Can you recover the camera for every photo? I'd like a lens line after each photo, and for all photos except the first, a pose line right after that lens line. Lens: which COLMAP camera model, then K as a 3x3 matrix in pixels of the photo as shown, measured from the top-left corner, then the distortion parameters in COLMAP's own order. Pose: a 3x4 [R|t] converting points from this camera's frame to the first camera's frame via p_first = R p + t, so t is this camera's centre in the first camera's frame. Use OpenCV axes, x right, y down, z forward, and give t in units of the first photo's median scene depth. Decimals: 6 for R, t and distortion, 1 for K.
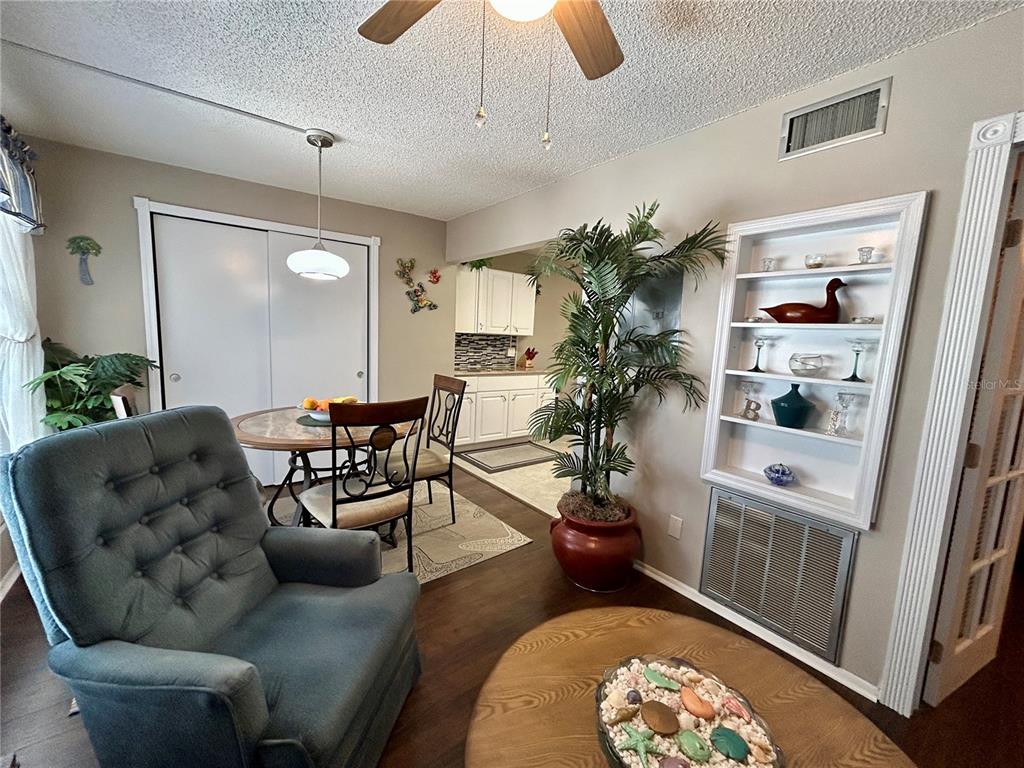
lens RADIAL K [[411.7, 0, 508.7], [0, 411.7, 383.8], [0, 0, 1]] dist [0.000424, -0.000291]
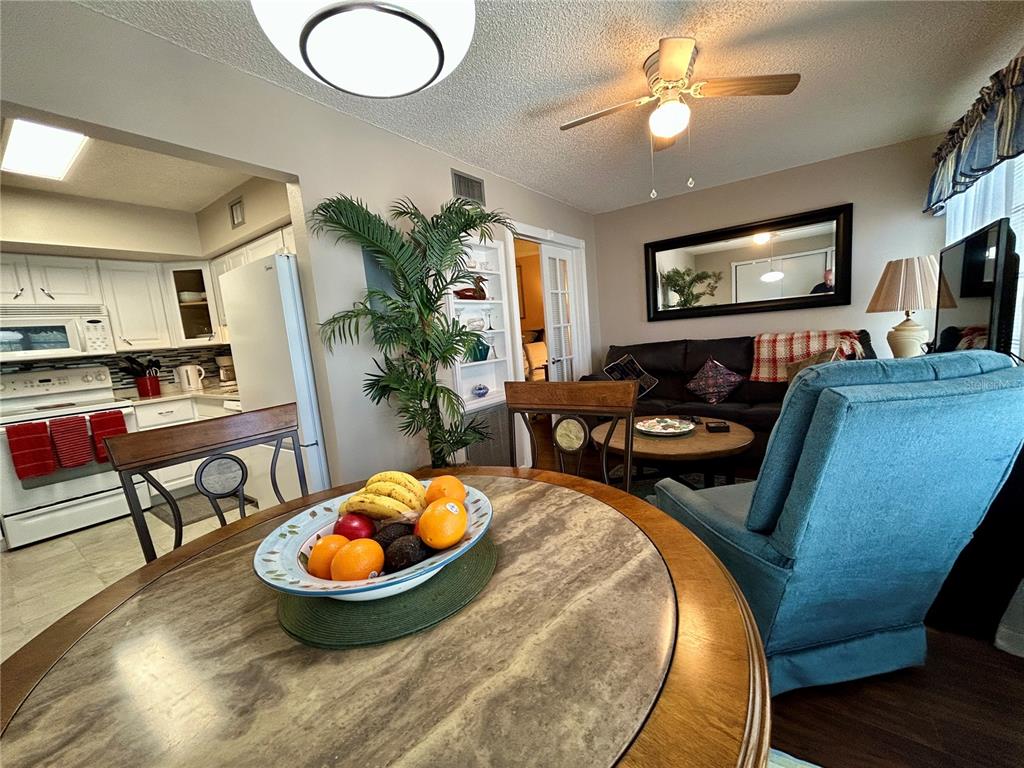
lens RADIAL K [[411.7, 0, 508.7], [0, 411.7, 383.8], [0, 0, 1]] dist [0.000424, -0.000291]
pose [[-0.273327, -0.142340, 0.951332, -0.357787], [0.189973, 0.961524, 0.198446, -0.043540], [-0.942975, 0.234968, -0.235769, 0.480909]]
